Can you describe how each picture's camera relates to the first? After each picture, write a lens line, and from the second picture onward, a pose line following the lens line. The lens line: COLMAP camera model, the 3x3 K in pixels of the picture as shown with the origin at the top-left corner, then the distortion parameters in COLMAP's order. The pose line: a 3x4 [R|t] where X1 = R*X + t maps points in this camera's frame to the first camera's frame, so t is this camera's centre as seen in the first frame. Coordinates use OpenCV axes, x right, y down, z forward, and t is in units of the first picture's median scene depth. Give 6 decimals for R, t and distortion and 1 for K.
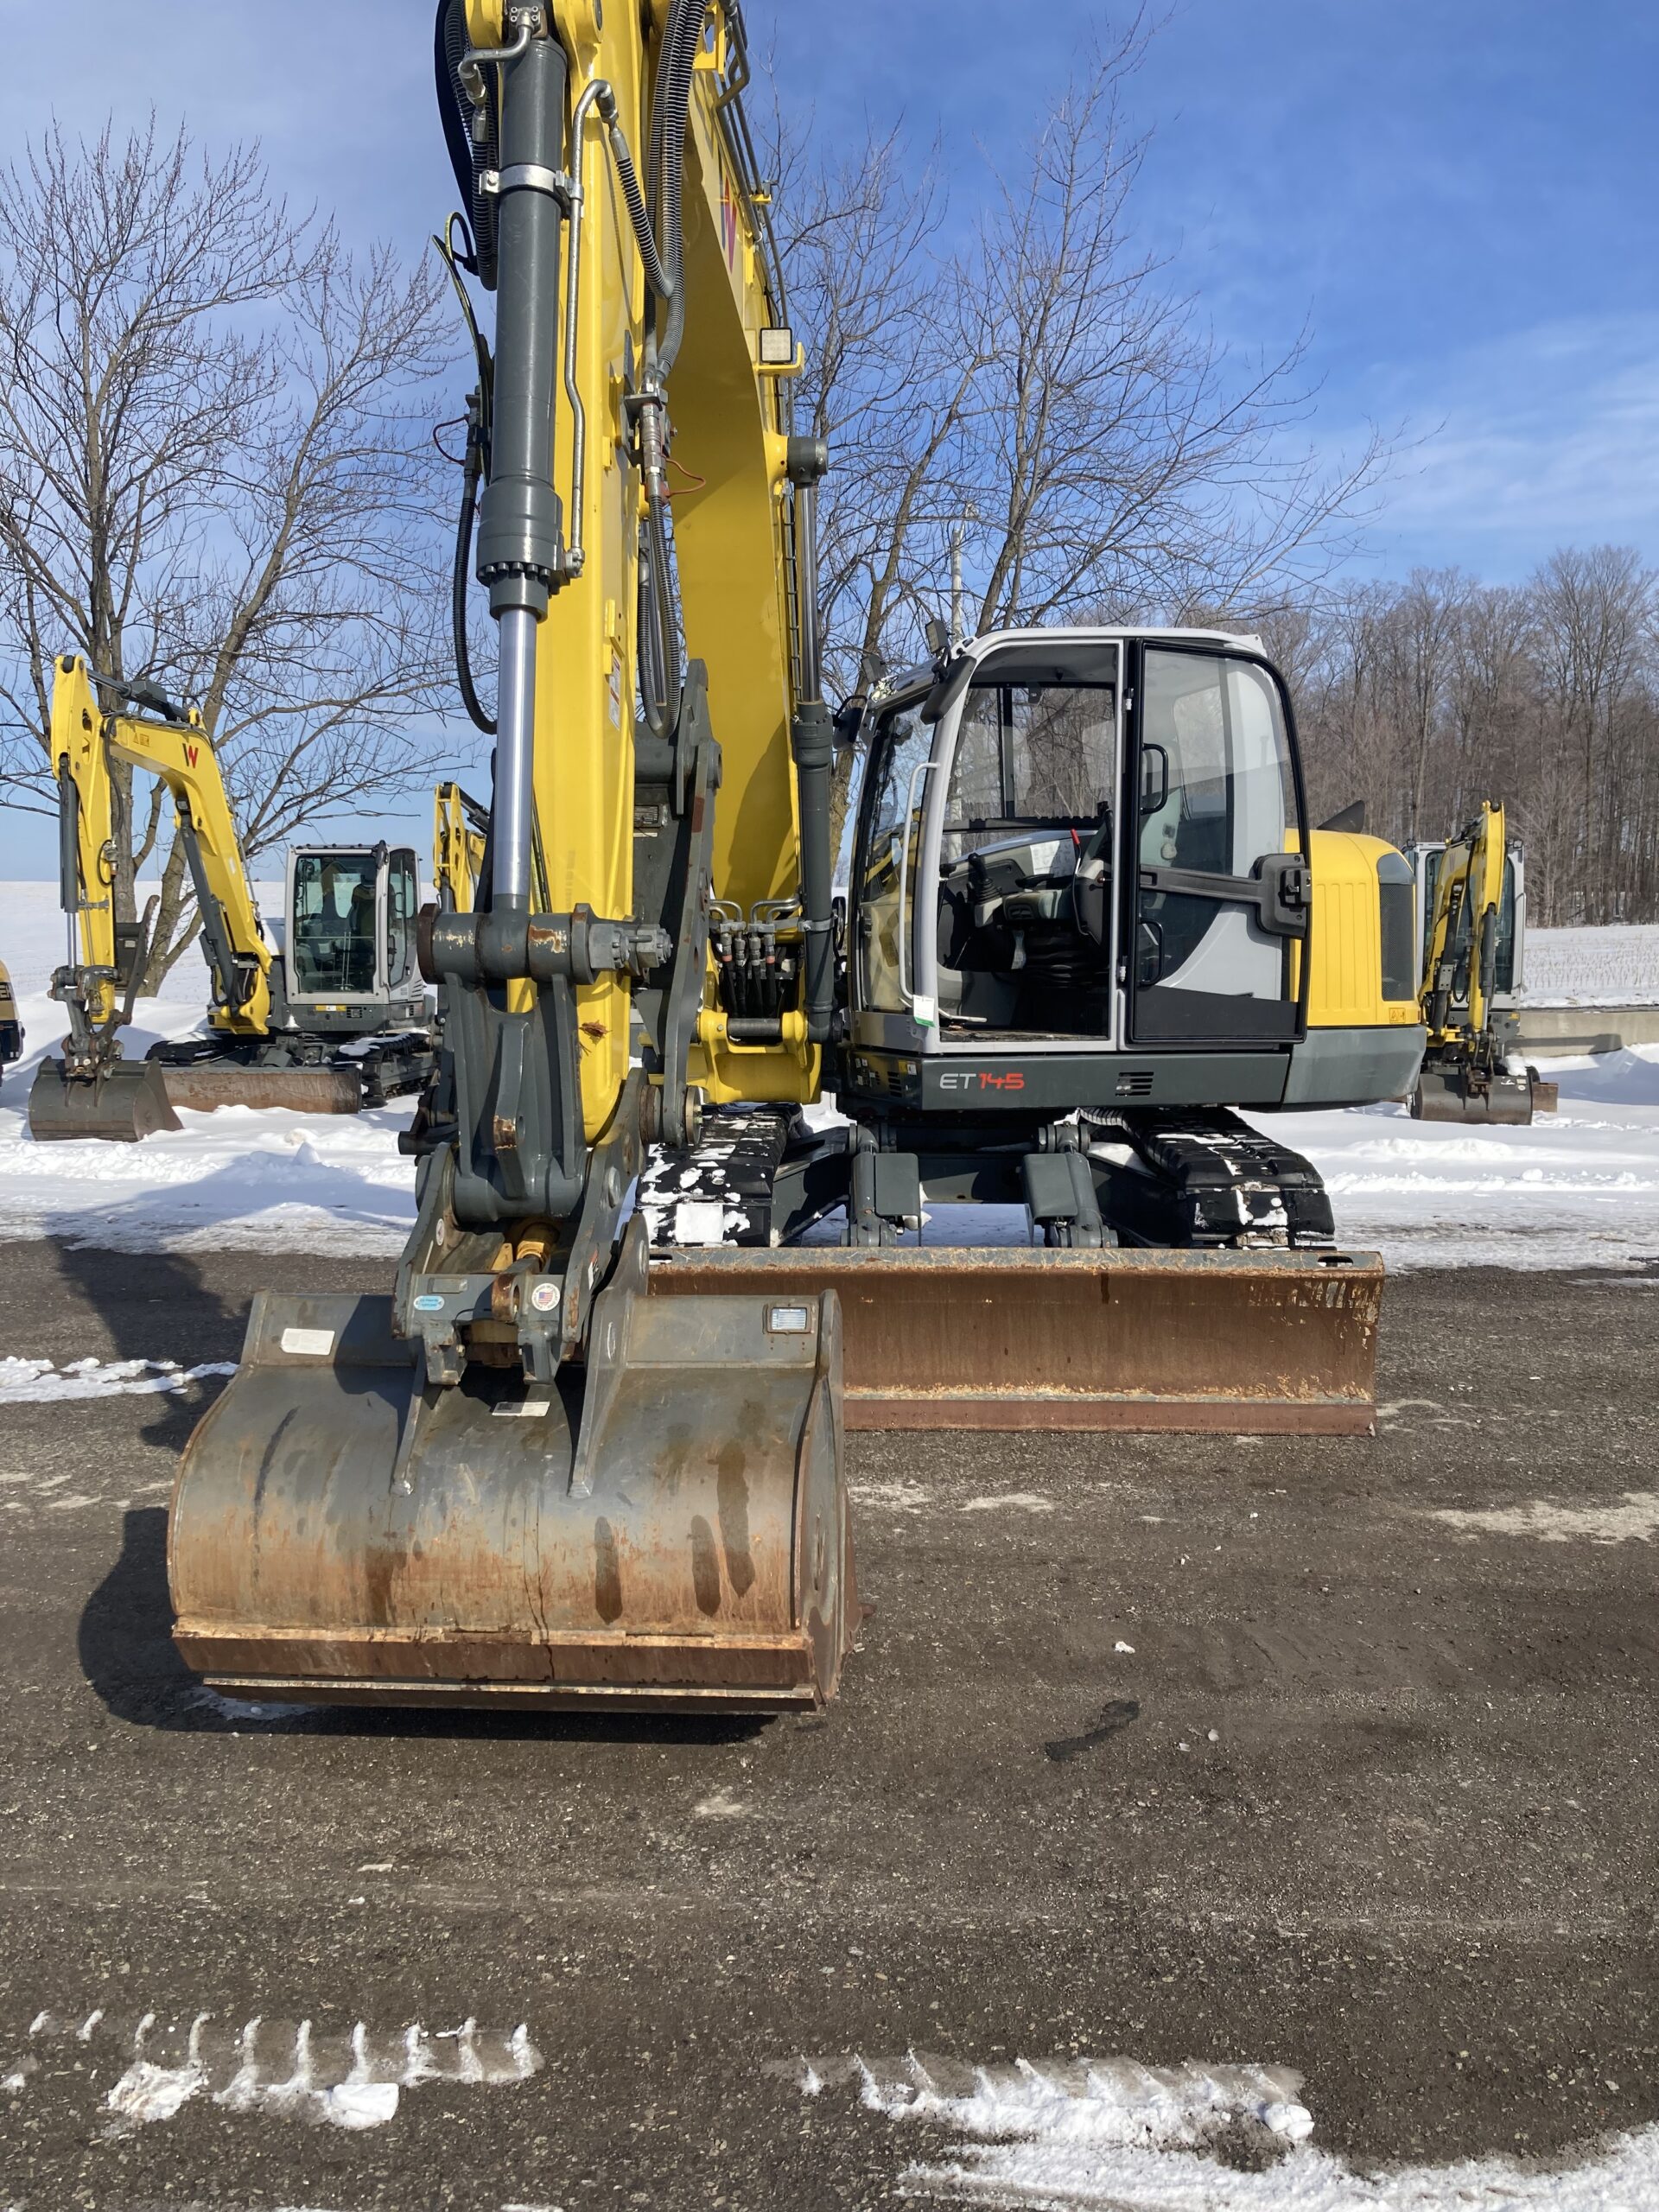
lens RADIAL K [[1812.5, 0, 828.5], [0, 1812.5, 1164.5], [0, 0, 1]] dist [-0.033057, -0.008167]
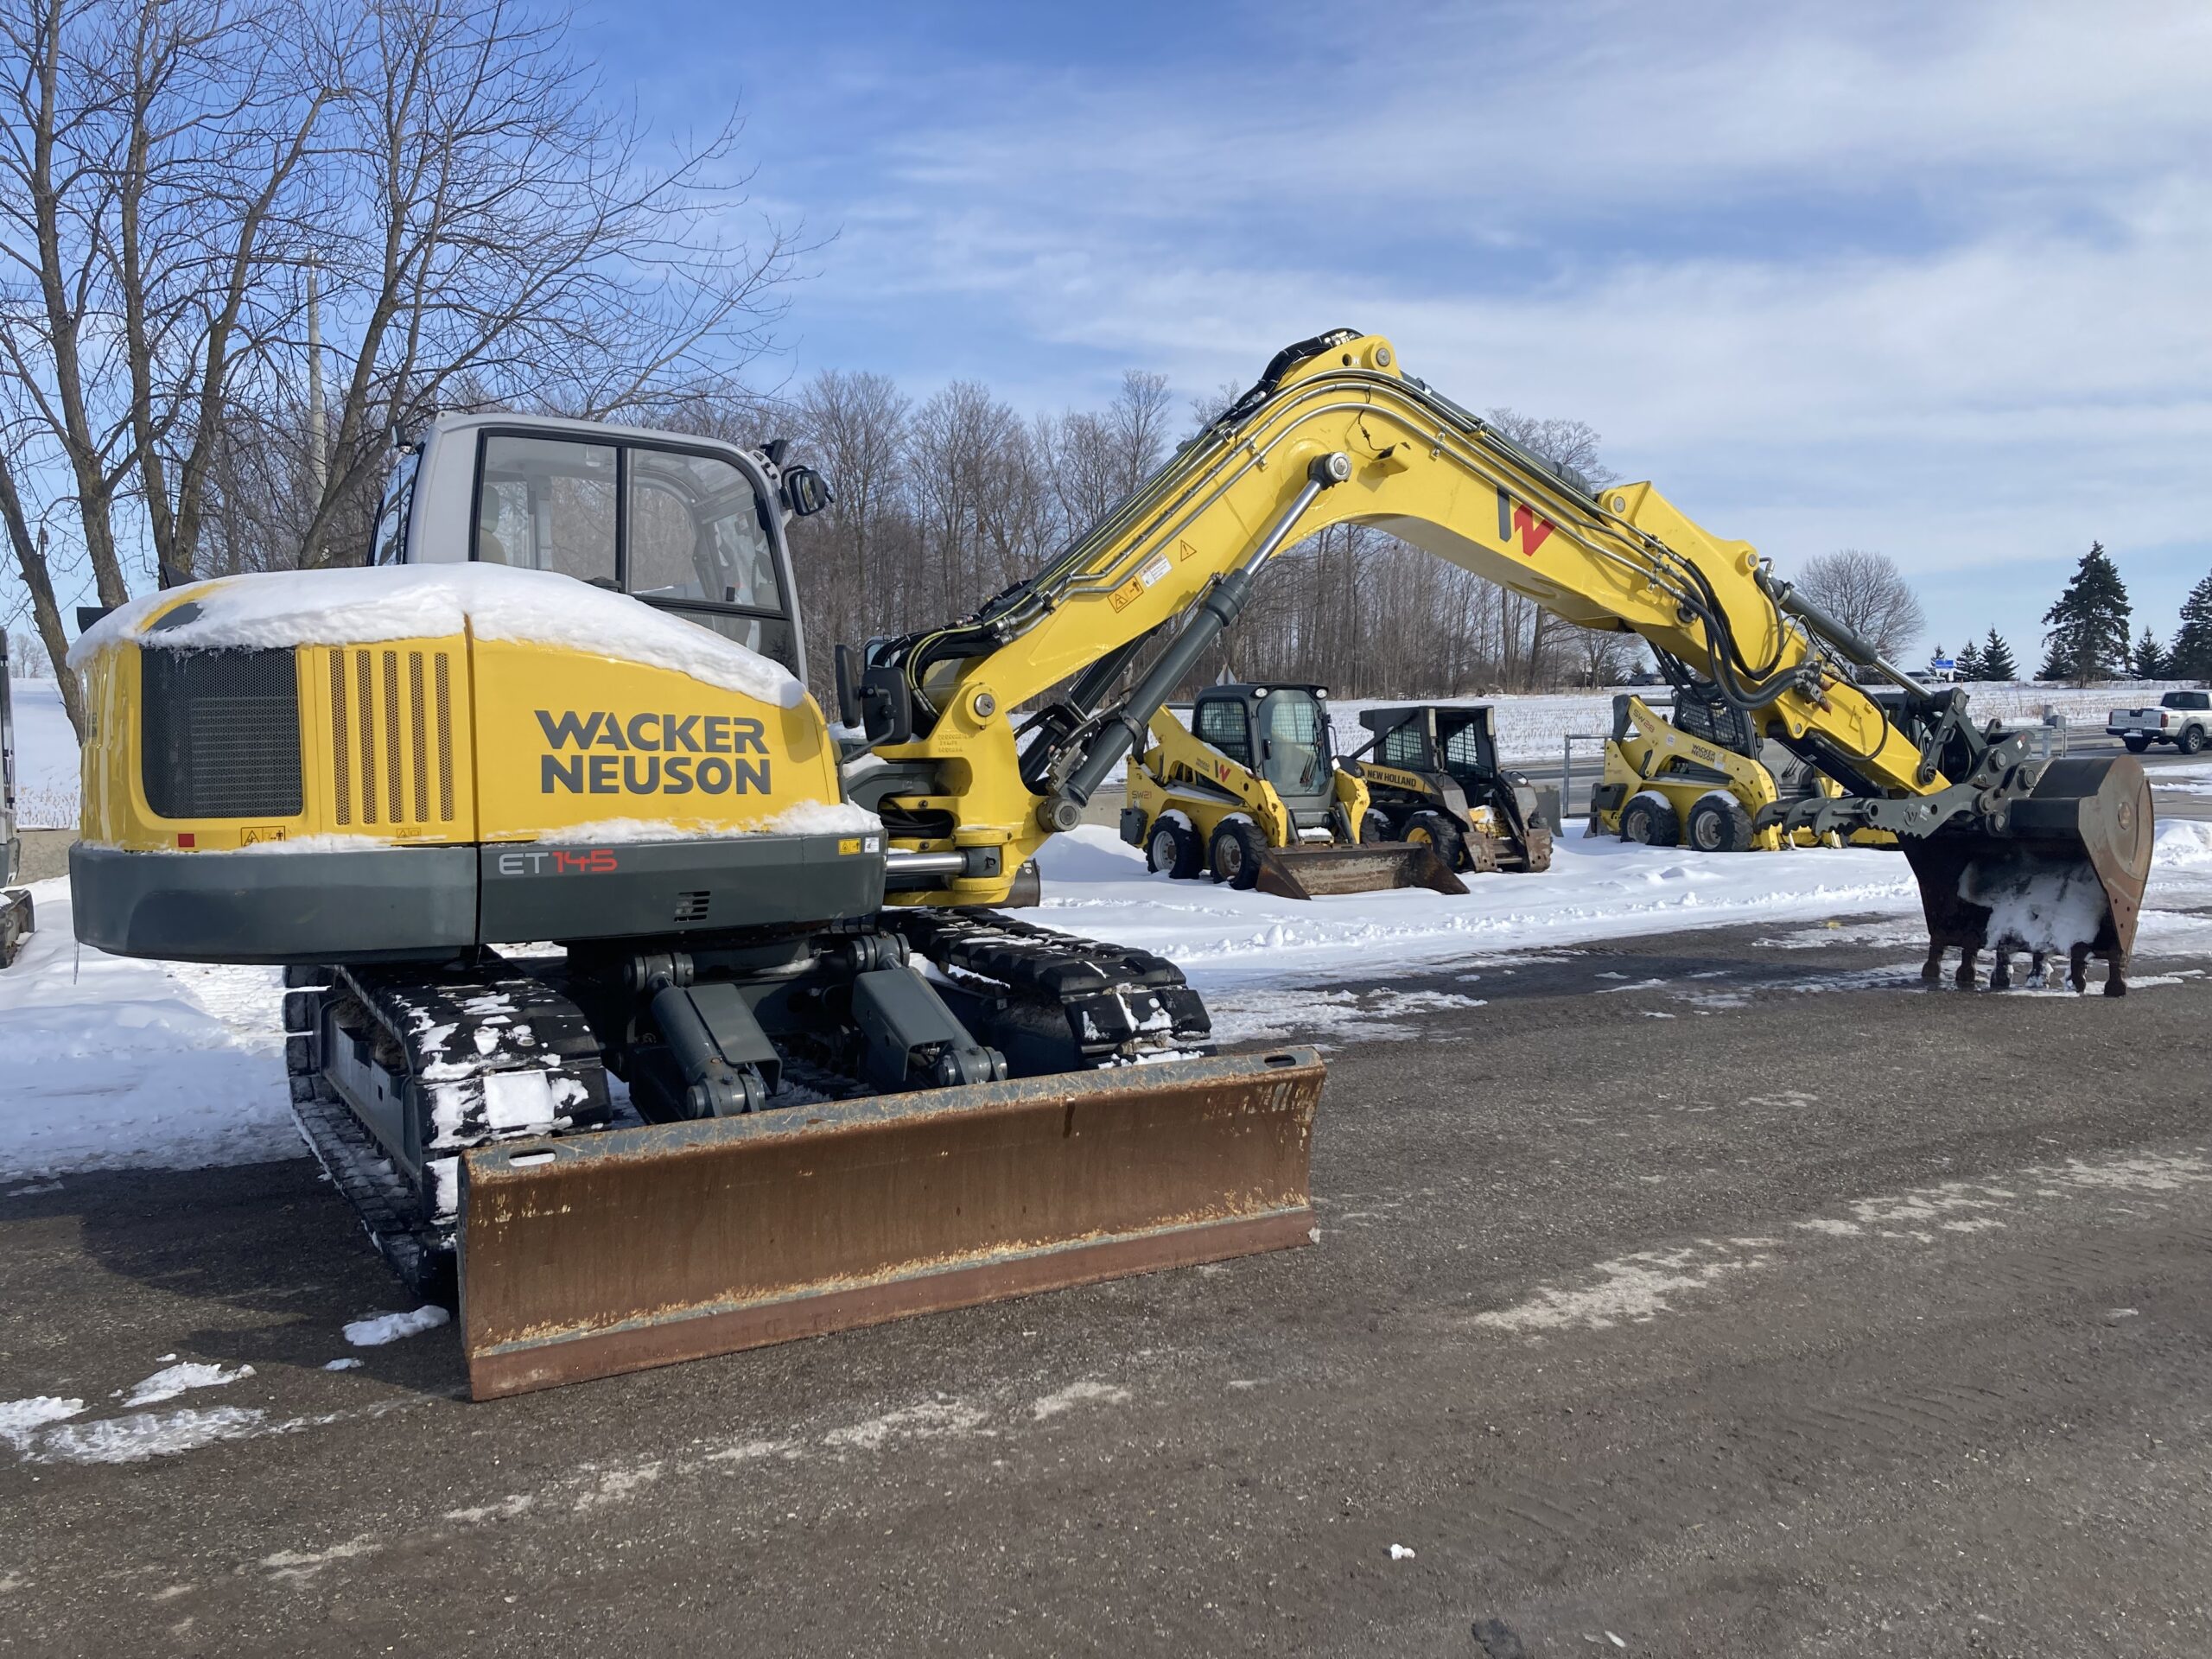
lens RADIAL K [[1778.5, 0, 1106.0], [0, 1778.5, 829.5], [0, 0, 1]] dist [-0.006442, -0.004948]
pose [[0.838419, -0.035793, 0.543850, -0.265119], [0.074889, 0.995942, -0.049905, -0.024264], [-0.539857, 0.082570, 0.837697, 0.245459]]
